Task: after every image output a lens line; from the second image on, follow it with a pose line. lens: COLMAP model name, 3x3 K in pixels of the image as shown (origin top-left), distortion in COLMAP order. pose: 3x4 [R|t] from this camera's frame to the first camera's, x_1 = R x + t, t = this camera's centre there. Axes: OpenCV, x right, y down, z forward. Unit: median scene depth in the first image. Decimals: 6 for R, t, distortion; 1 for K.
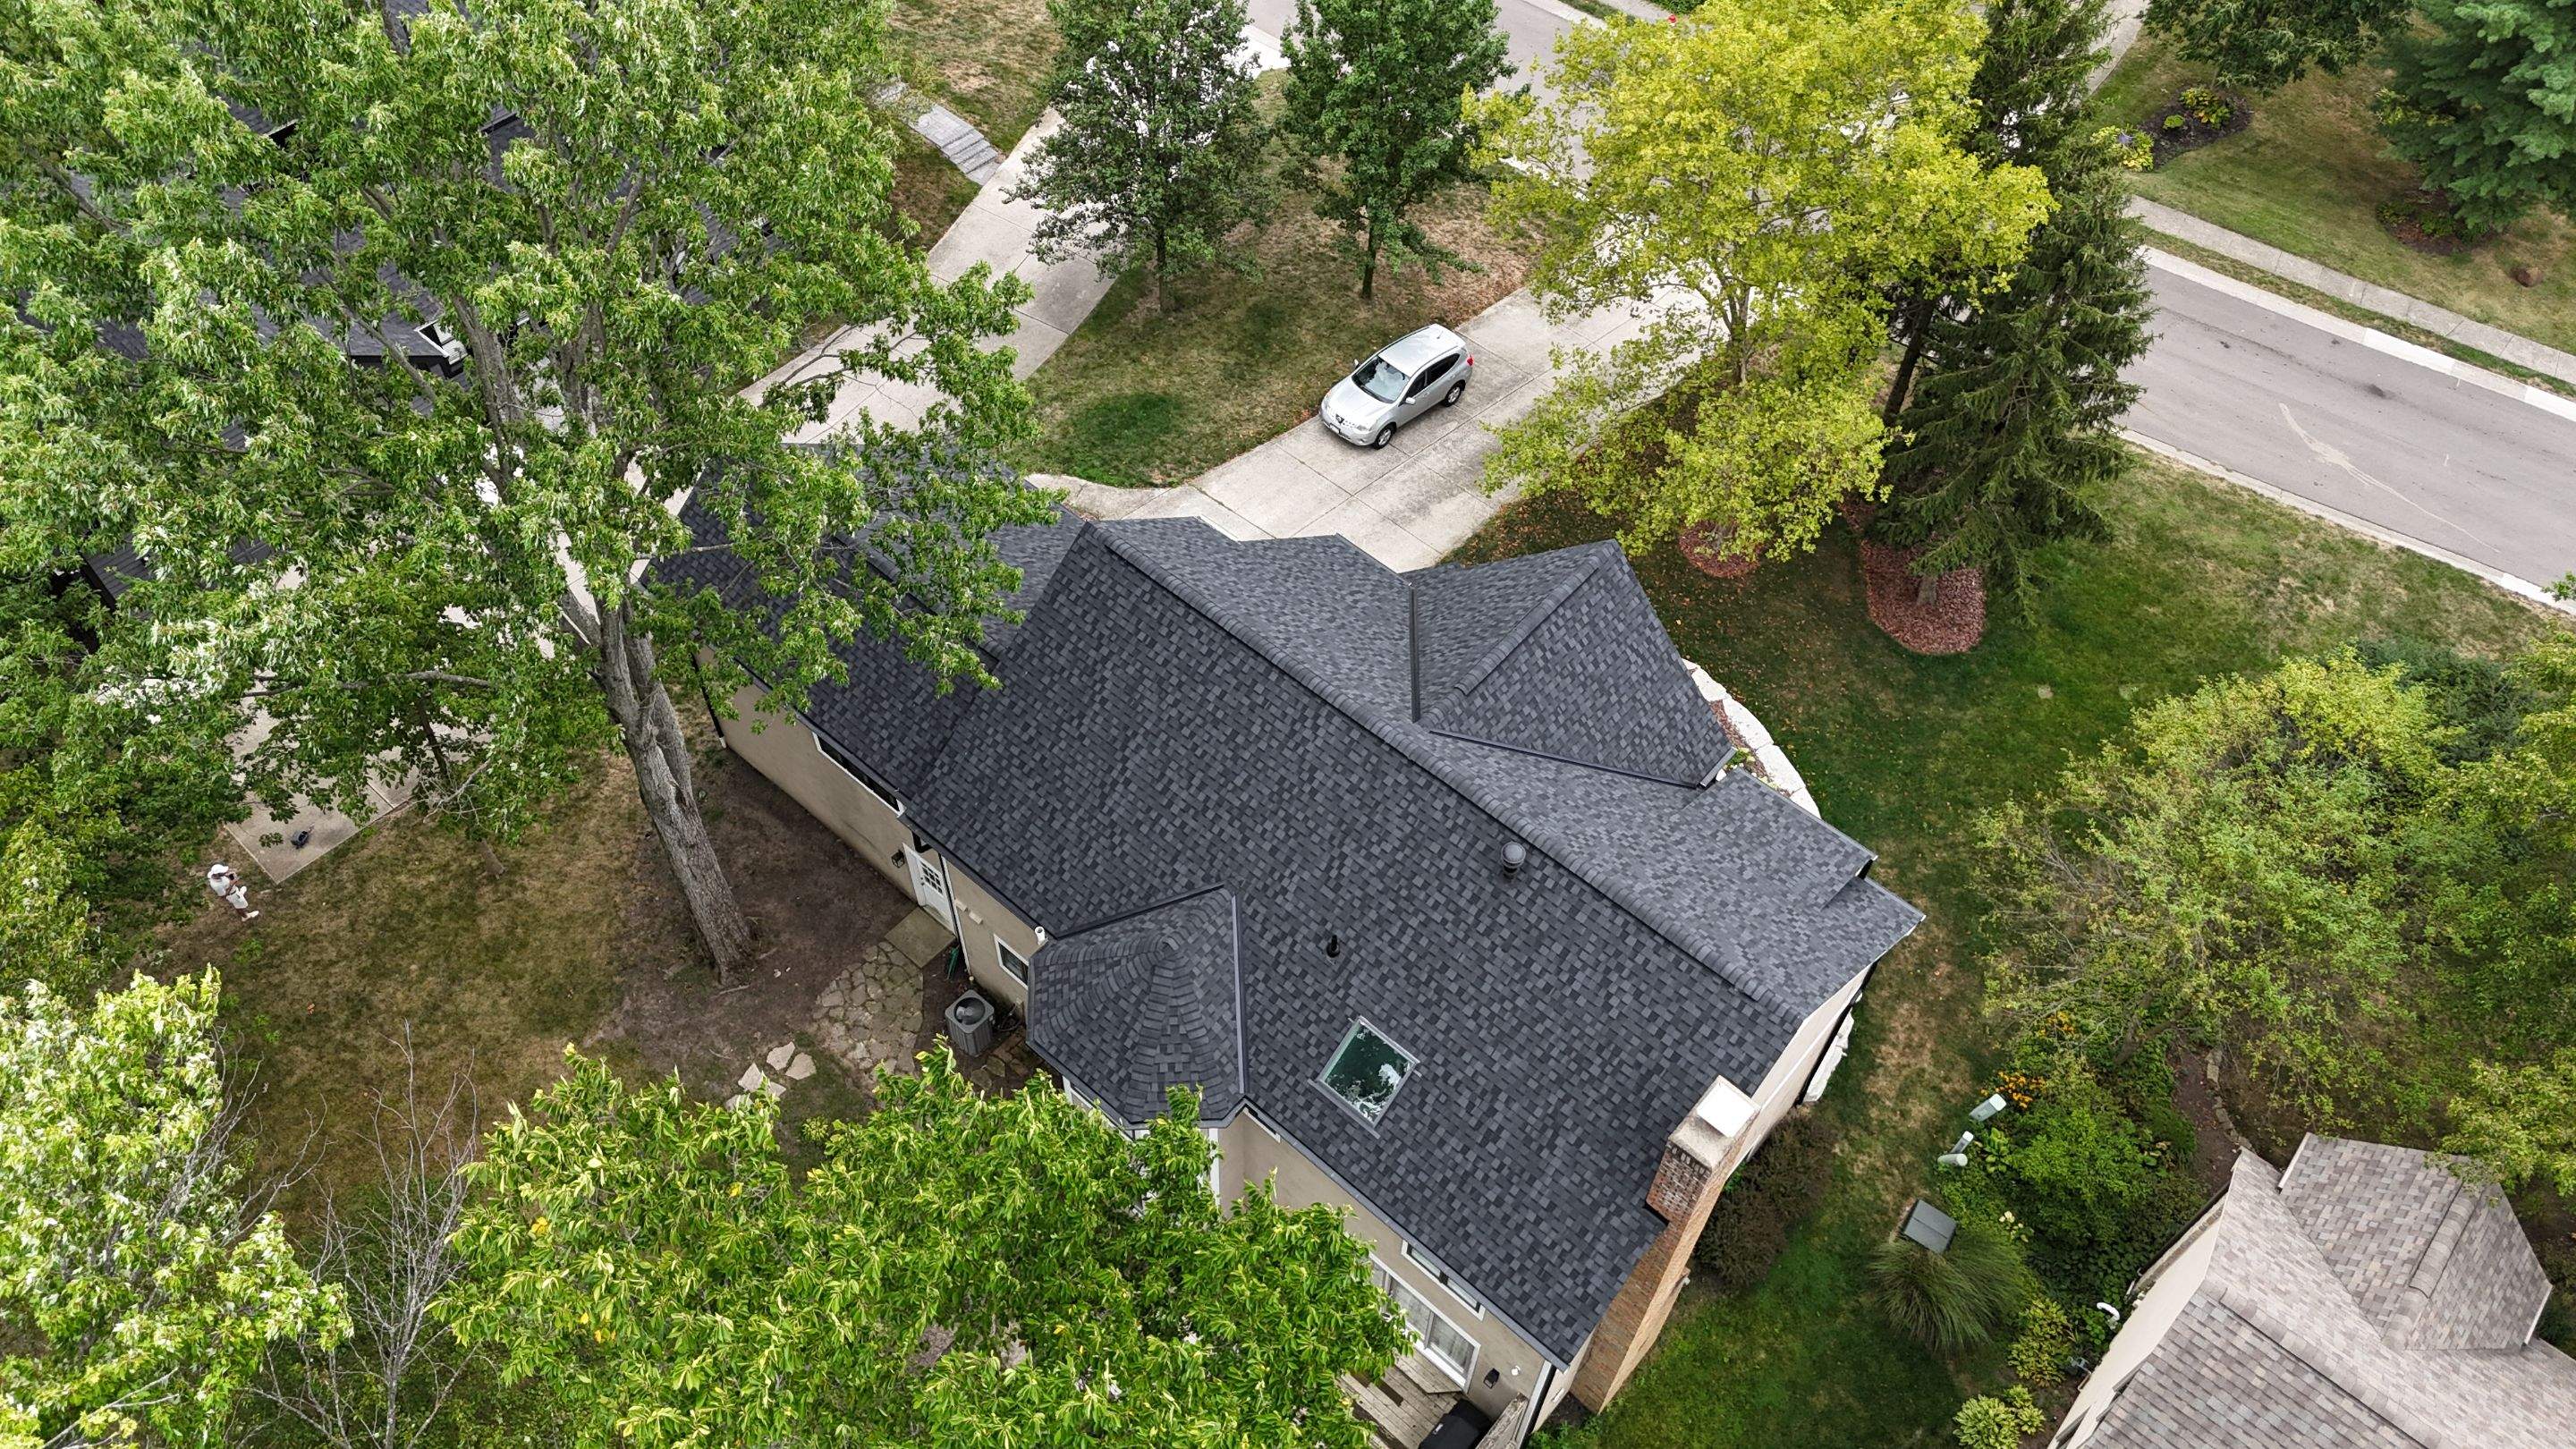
lens RADIAL K [[1894.6, 0, 1289.9], [0, 1894.6, 708.2], [0, 0, 1]] dist [0.083100, -0.074428]
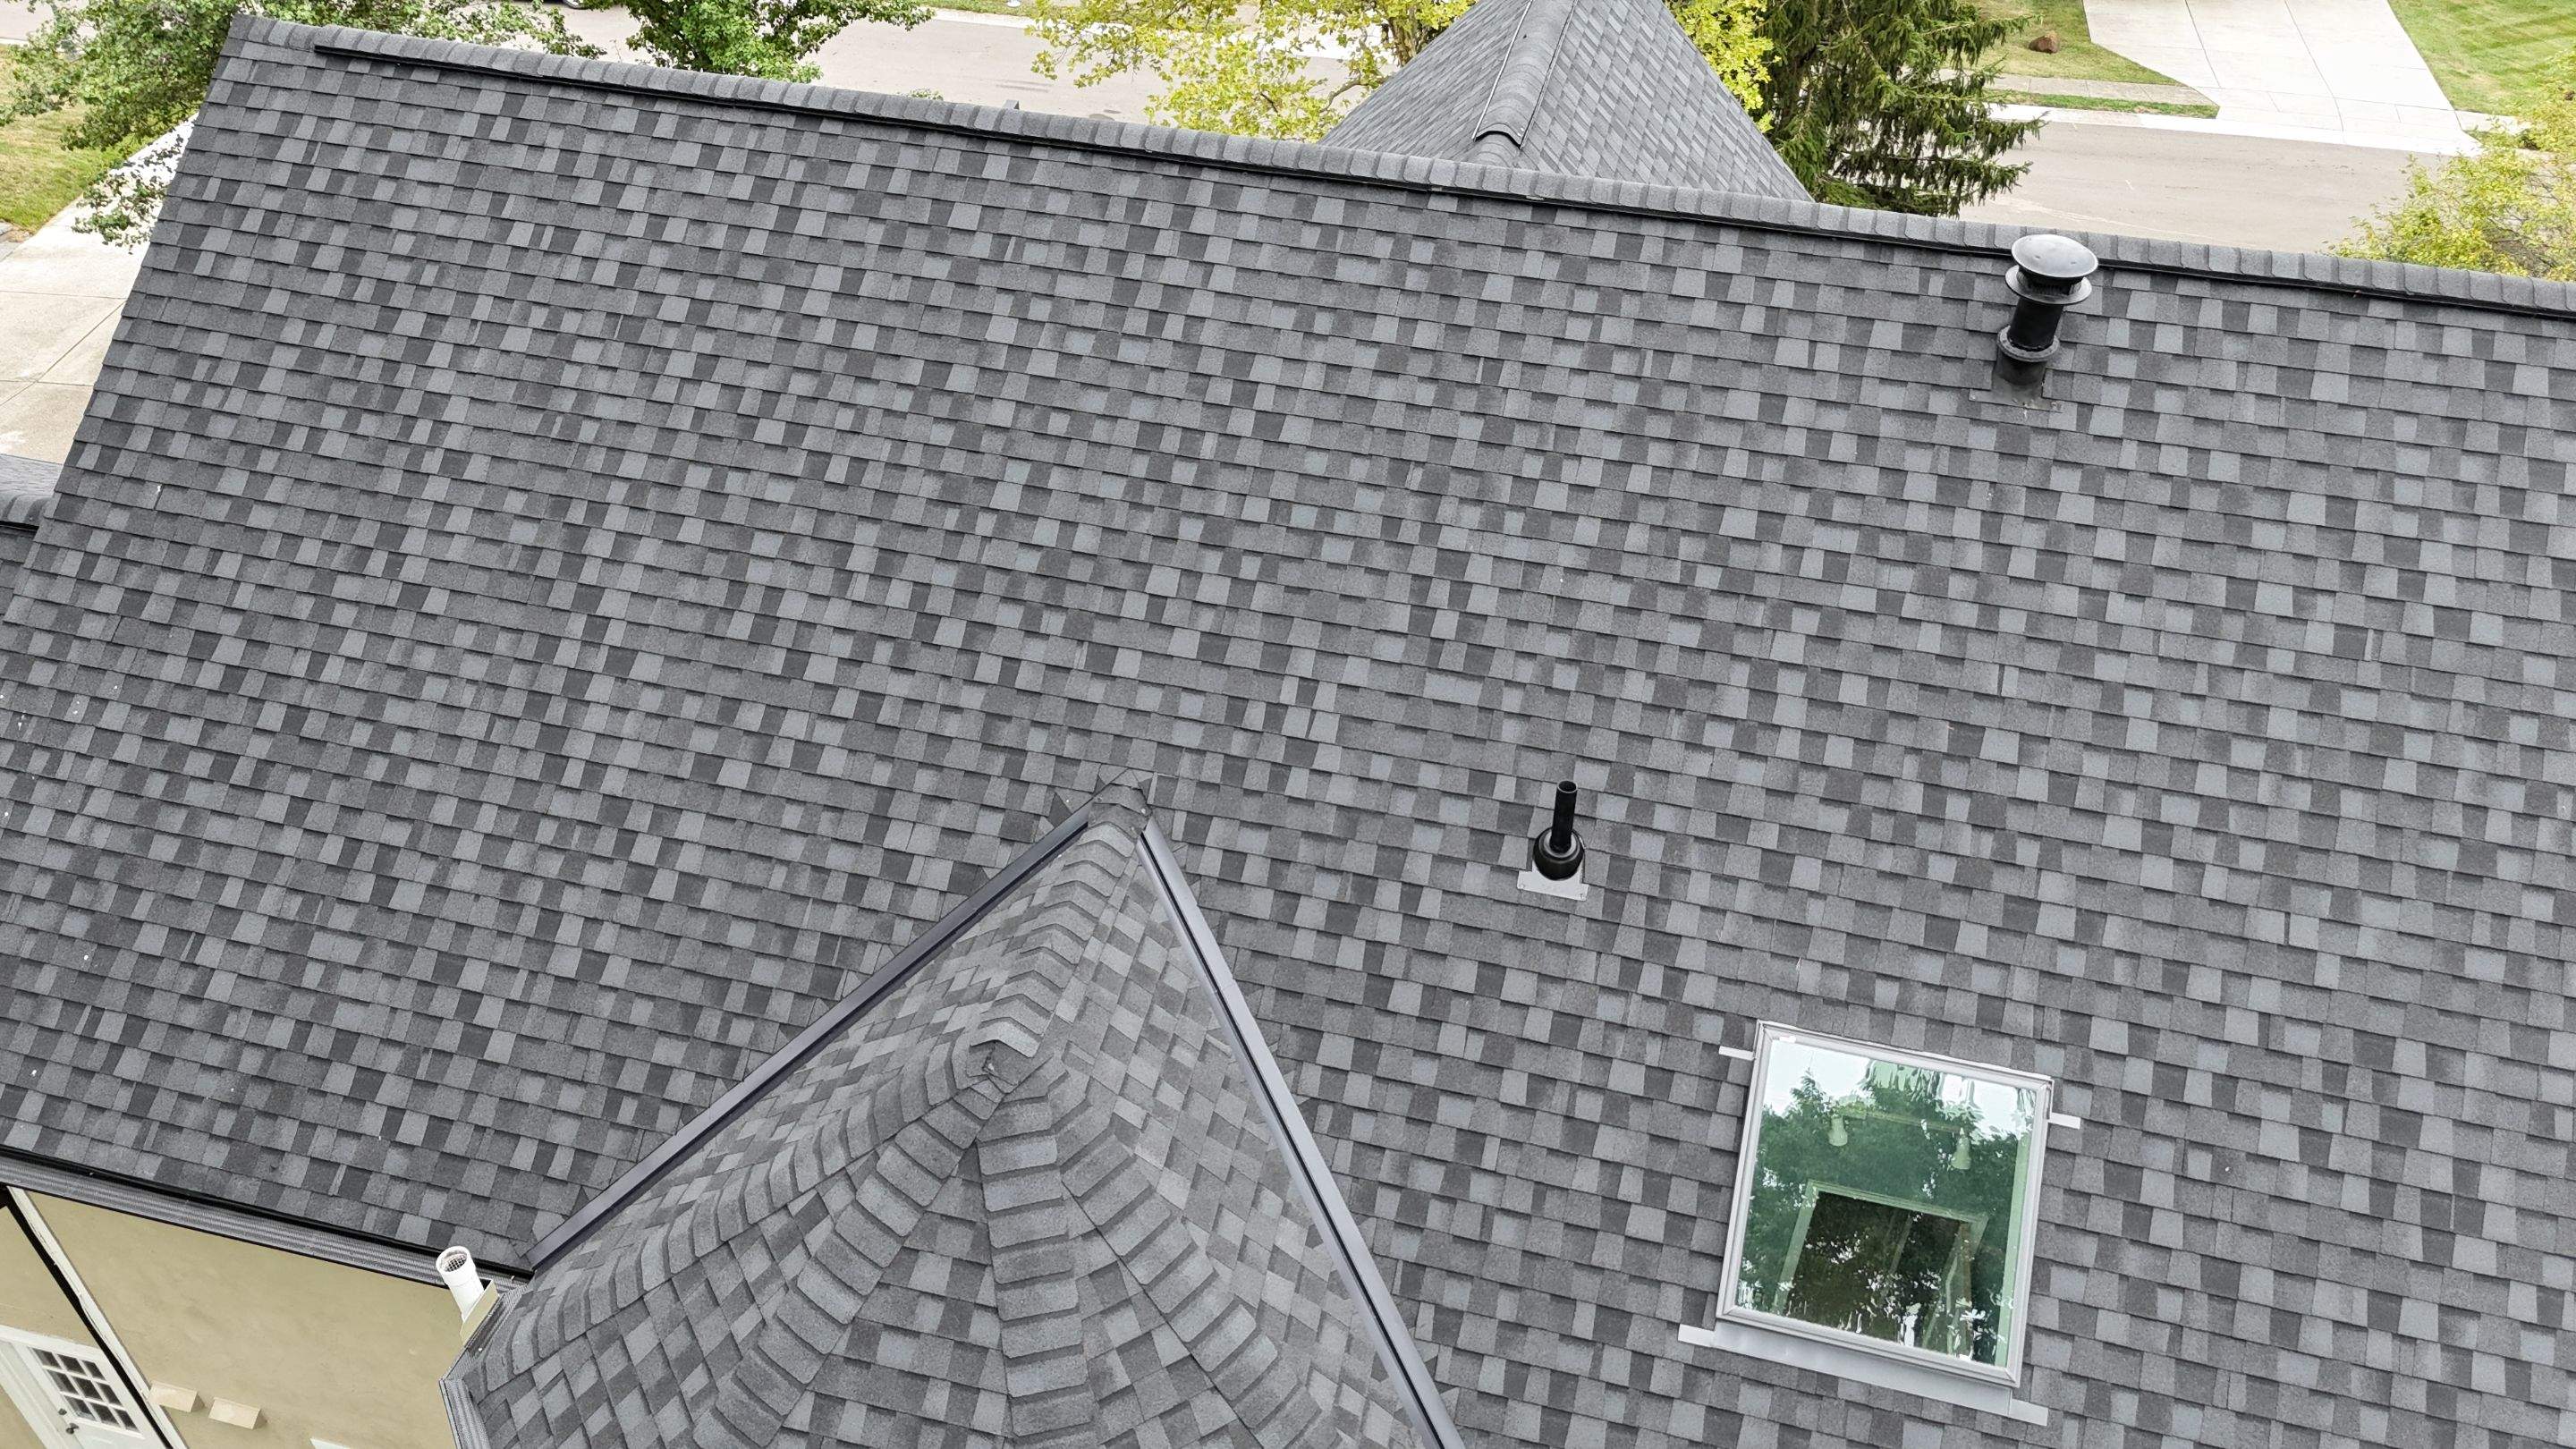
lens RADIAL K [[1894.6, 0, 1286.2], [0, 1894.6, 716.1], [0, 0, 1]] dist [0.083100, -0.074428]
pose [[0.891177, -0.288845, 0.349817, -0.100100], [0.361157, 0.918366, -0.161769, 0.131447], [-0.274534, 0.270504, 0.922745, 0.699871]]
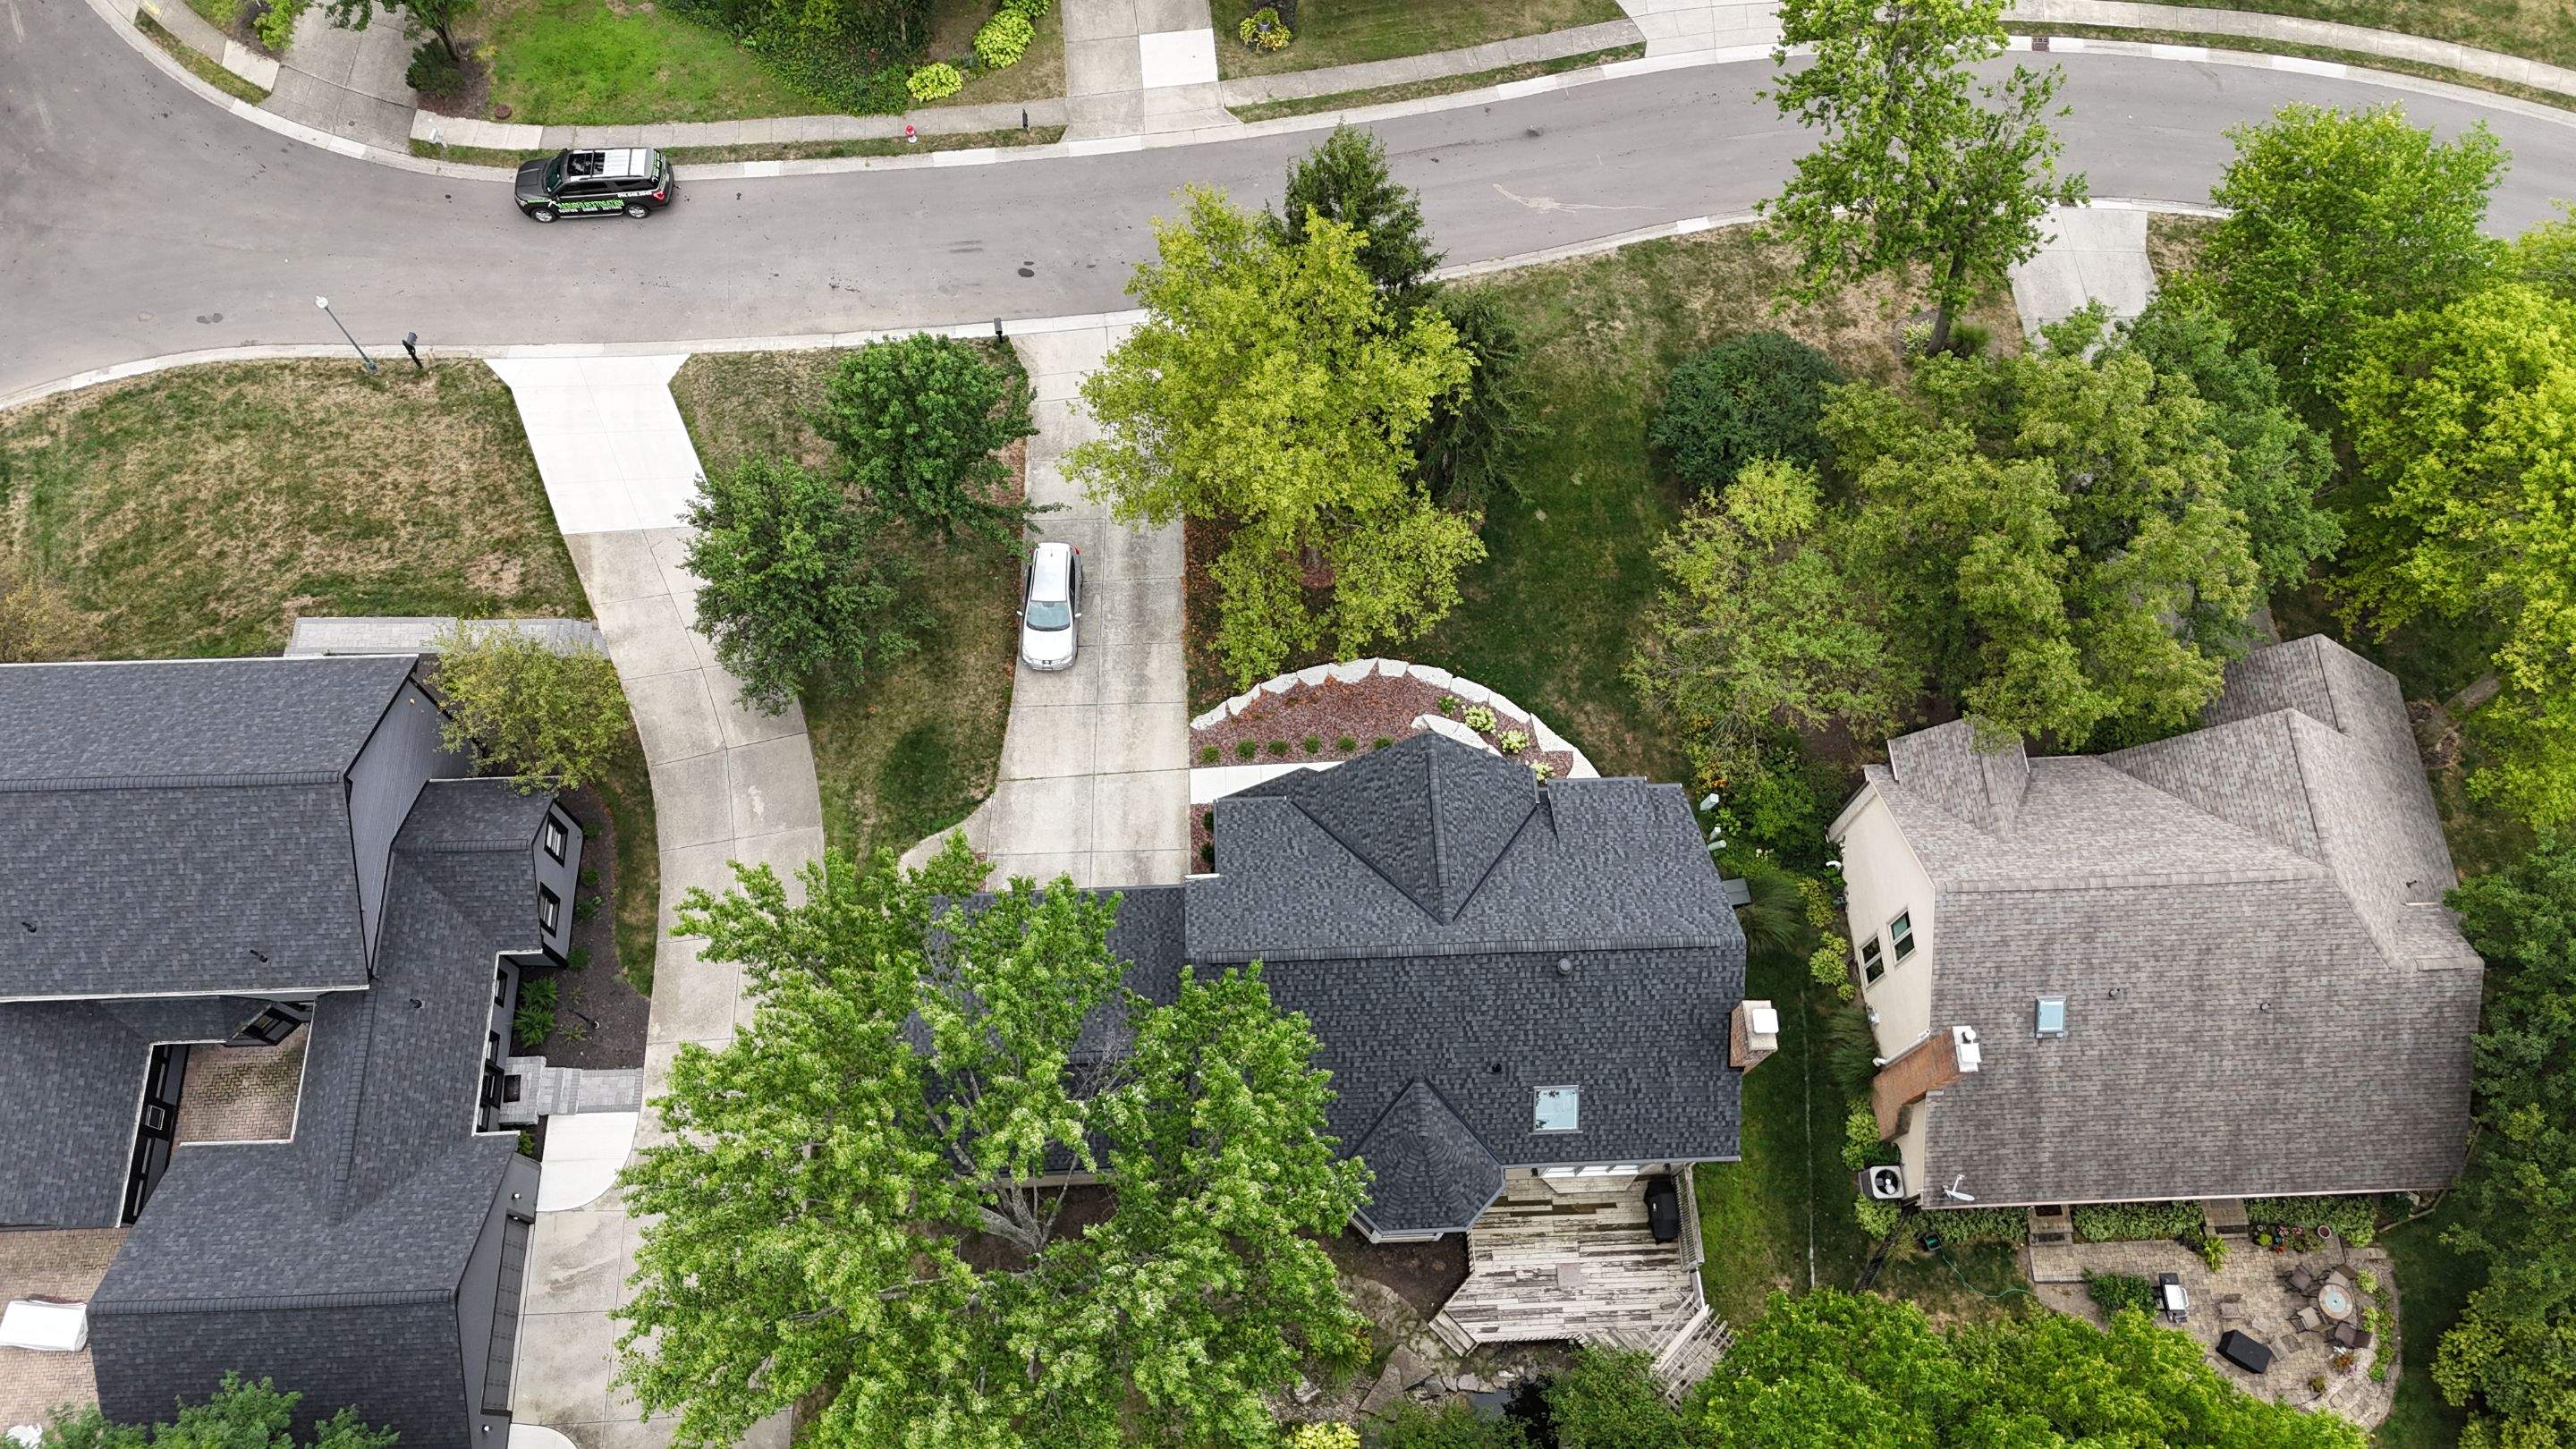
lens RADIAL K [[1894.6, 0, 1290.2], [0, 1894.6, 707.4], [0, 0, 1]] dist [0.083100, -0.074428]
pose [[0.721399, -0.641262, 0.261470, -0.317199], [0.543816, 0.758334, 0.359436, -0.753852], [-0.428774, -0.117105, 0.895790, -0.342834]]
